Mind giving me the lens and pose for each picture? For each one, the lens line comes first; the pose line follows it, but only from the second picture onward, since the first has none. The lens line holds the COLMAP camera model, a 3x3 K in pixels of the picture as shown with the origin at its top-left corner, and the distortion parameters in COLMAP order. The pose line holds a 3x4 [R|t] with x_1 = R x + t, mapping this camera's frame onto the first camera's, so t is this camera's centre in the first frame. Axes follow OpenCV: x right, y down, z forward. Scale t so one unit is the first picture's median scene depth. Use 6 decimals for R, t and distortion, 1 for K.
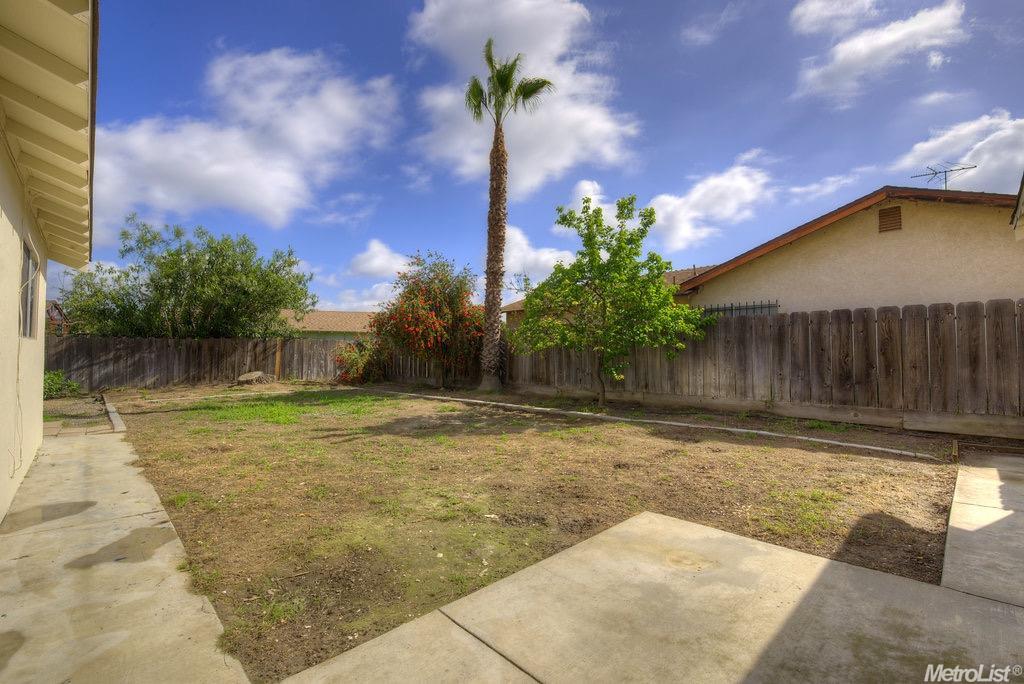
lens RADIAL K [[445.8, 0, 514.0], [0, 445.8, 343.3], [0, 0, 1]] dist [0.000122, 0.000000]
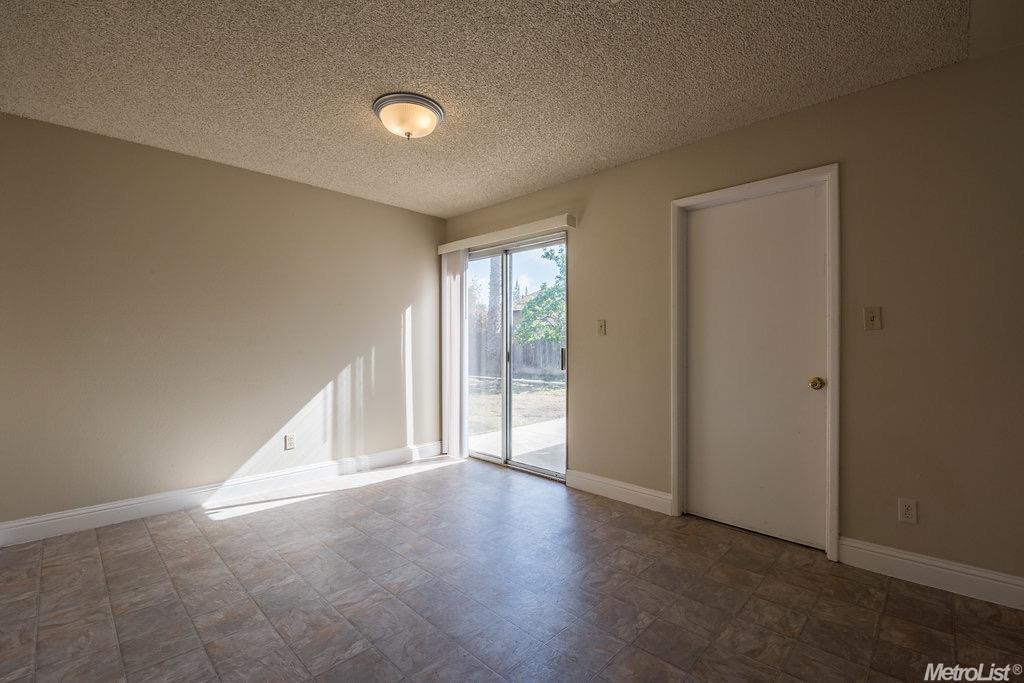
lens RADIAL K [[445.4, 0, 509.3], [0, 445.4, 341.5], [0, 0, 1]] dist [-0.011041, -0.000909]
pose [[0.999535, -0.003103, 0.030322, -0.060466], [0.002097, 0.999449, 0.033139, -0.036879], [-0.030408, -0.033060, 0.998991, -0.492496]]
